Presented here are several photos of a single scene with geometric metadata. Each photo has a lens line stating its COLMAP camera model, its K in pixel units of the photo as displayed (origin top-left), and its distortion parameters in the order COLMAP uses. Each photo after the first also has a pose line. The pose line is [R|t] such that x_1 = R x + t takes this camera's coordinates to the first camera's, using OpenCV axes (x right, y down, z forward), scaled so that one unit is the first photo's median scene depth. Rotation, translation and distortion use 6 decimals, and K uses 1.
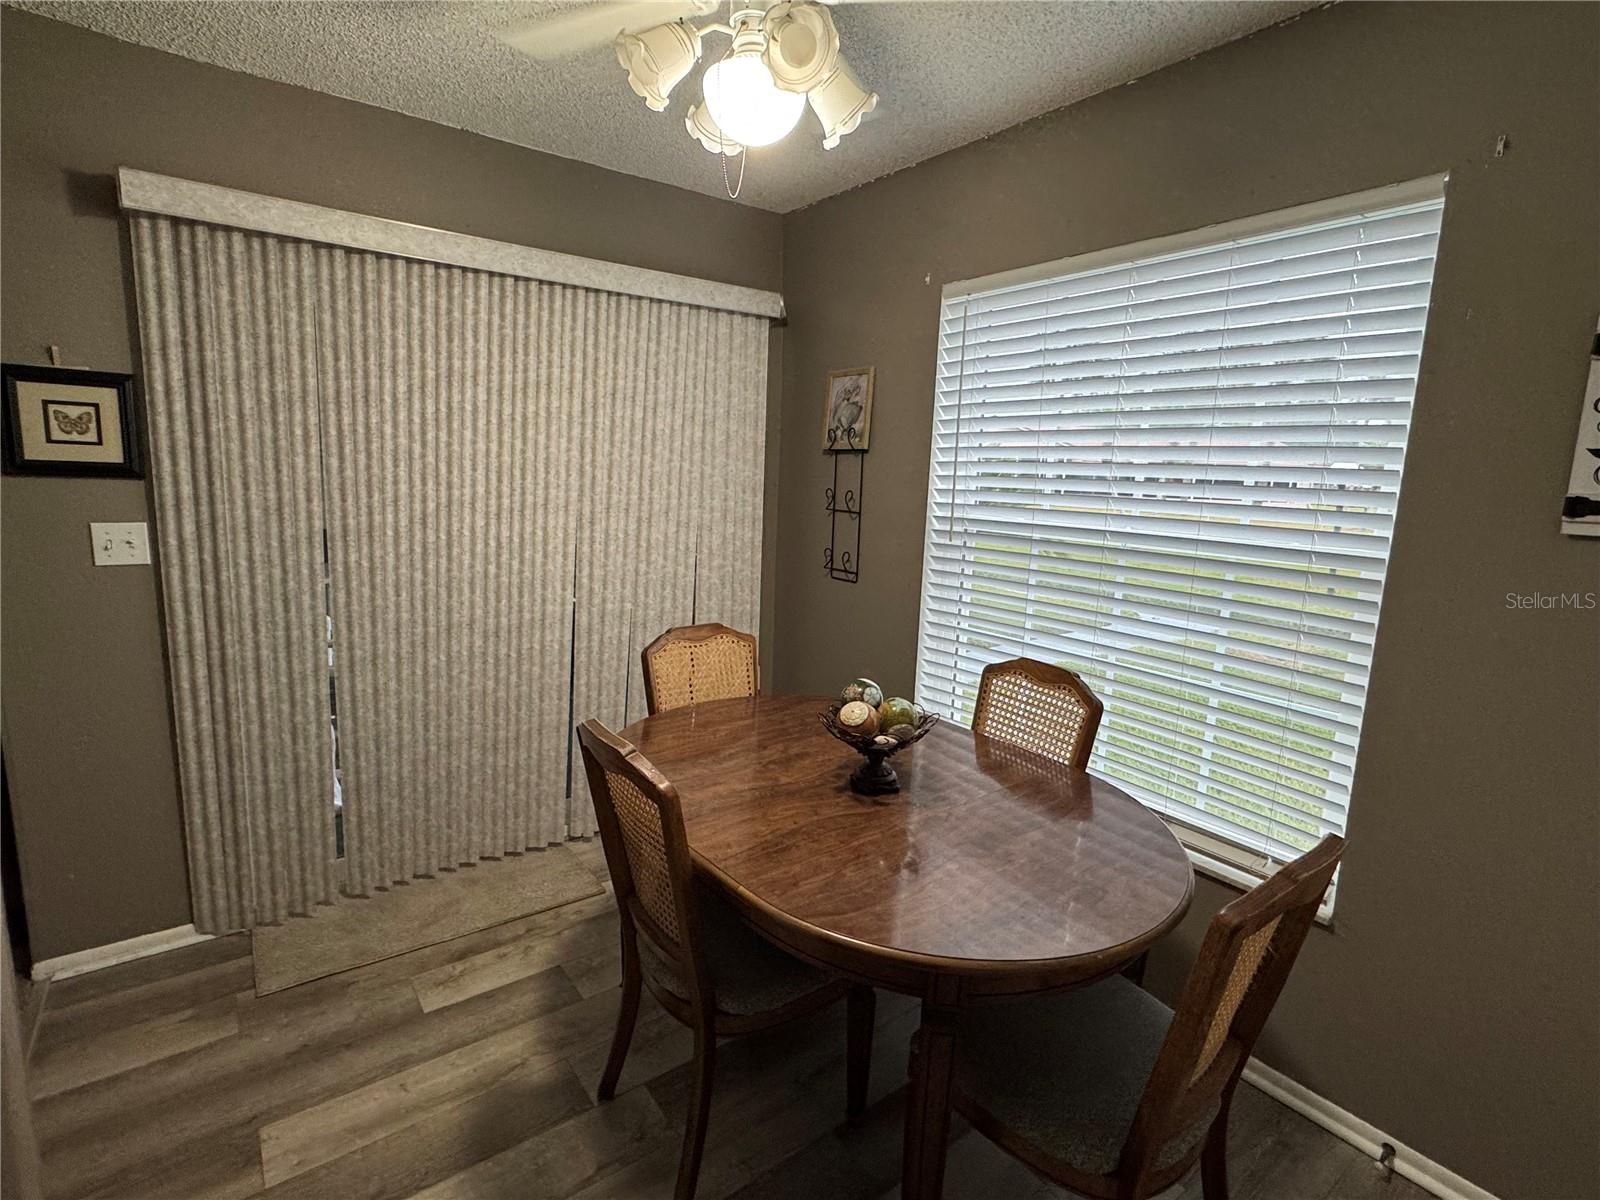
lens RADIAL K [[785.9, 0, 797.6], [0, 785.9, 597.1], [0, 0, 1]] dist [-0.000238, 0.000124]
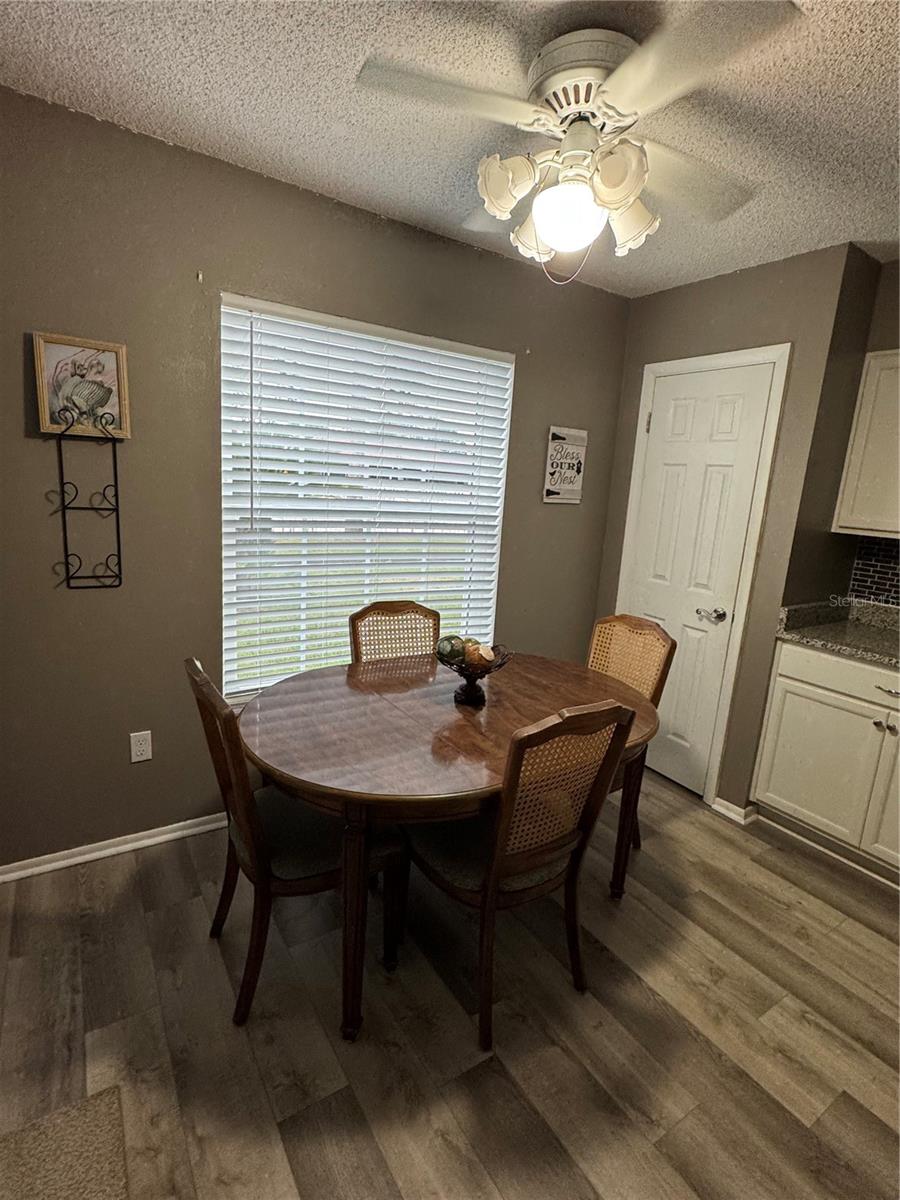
lens RADIAL K [[589.4, 0, 447.9], [0, 589.4, 600.7], [0, 0, 1]] dist [-0.000238, 0.000124]
pose [[0.063535, -0.226506, 0.971935, -0.736394], [0.102747, 0.970212, 0.219388, -0.146339], [-0.992676, 0.085925, 0.084915, 0.729680]]
